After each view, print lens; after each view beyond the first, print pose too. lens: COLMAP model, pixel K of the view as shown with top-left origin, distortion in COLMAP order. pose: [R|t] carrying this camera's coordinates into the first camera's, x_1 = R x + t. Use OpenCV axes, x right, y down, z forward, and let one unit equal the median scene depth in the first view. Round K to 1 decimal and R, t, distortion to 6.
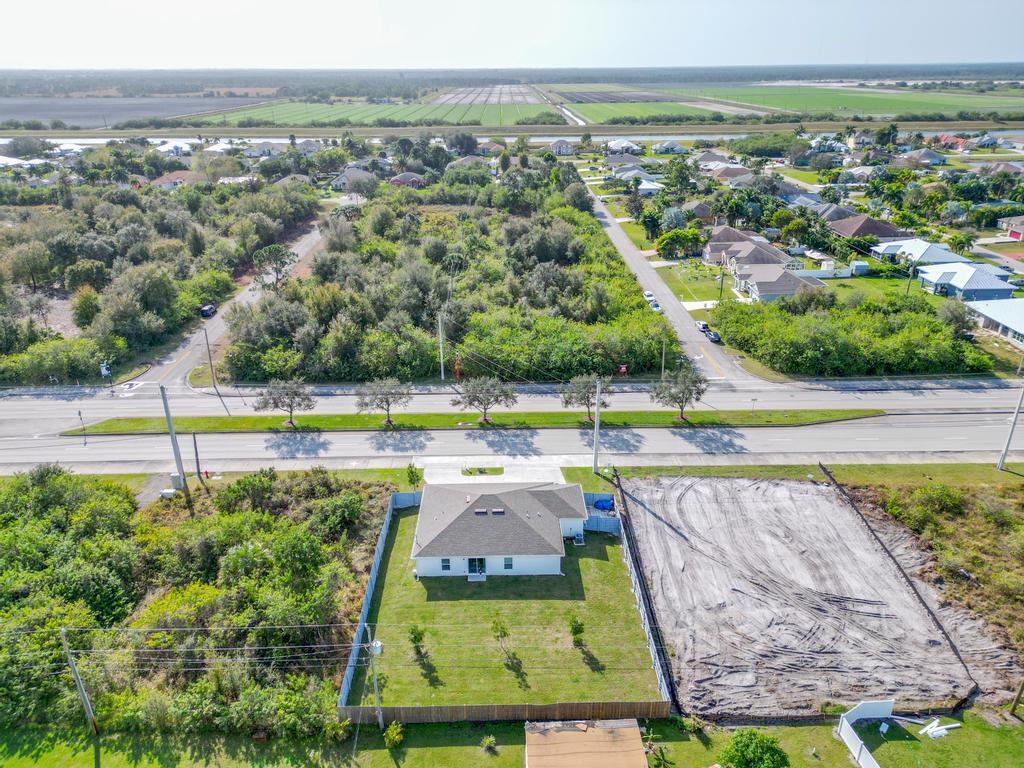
lens RADIAL K [[716.6, 0, 510.2], [0, 716.6, 379.2], [0, 0, 1]] dist [0.080705, -0.082680]
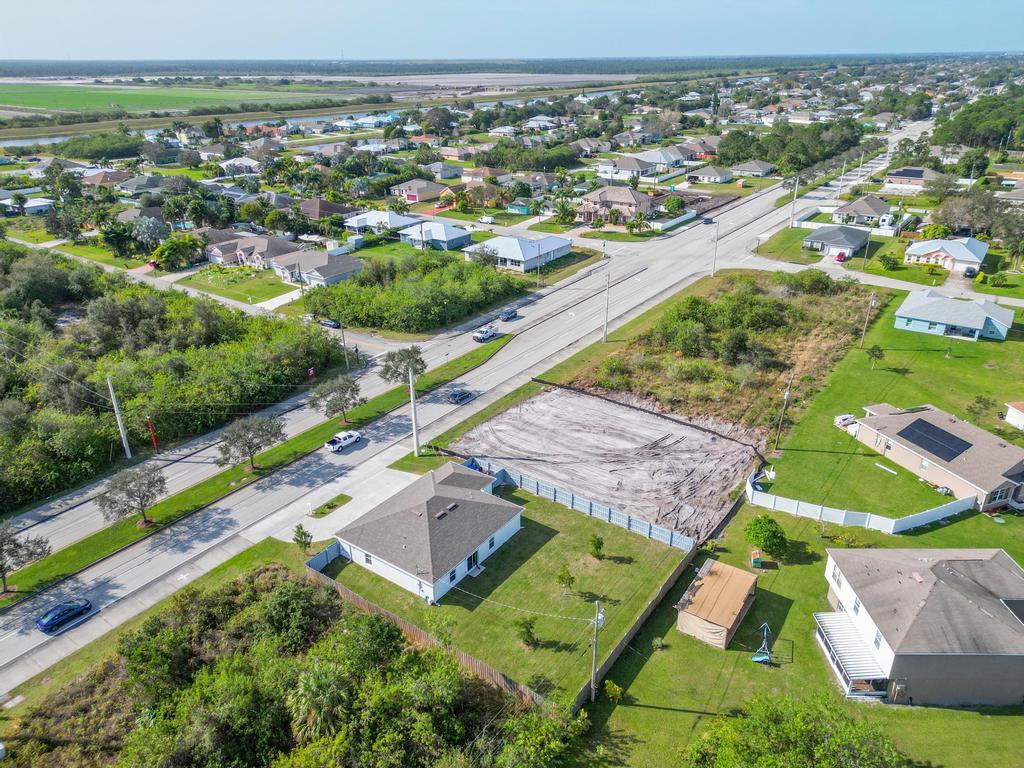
lens RADIAL K [[716.6, 0, 510.2], [0, 716.6, 379.2], [0, 0, 1]] dist [0.080705, -0.082680]
pose [[0.596445, -0.324536, 0.734119, -0.508195], [0.321246, 0.934685, 0.152201, -0.085324], [-0.735564, 0.145053, 0.661744, 0.197187]]
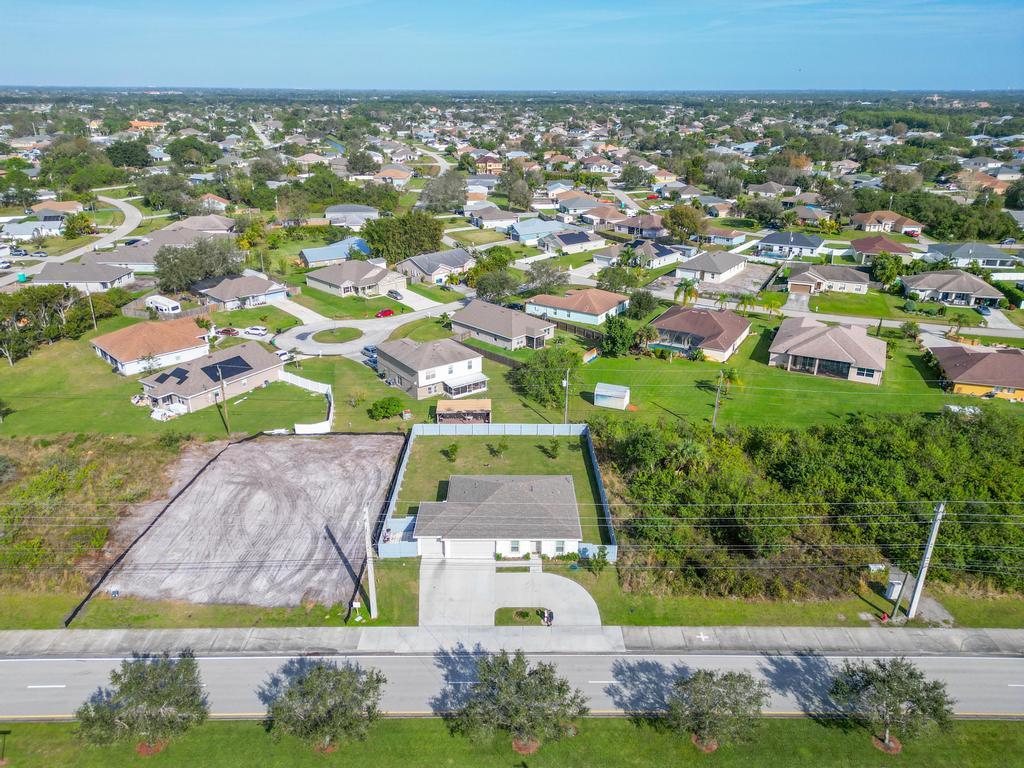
lens RADIAL K [[716.6, 0, 510.2], [0, 716.6, 379.2], [0, 0, 1]] dist [0.080705, -0.082680]
pose [[-0.999856, -0.000311, 0.016973, -0.037781], [0.011846, 0.703384, 0.710712, -0.575121], [-0.012160, 0.710810, -0.703279, 1.321341]]
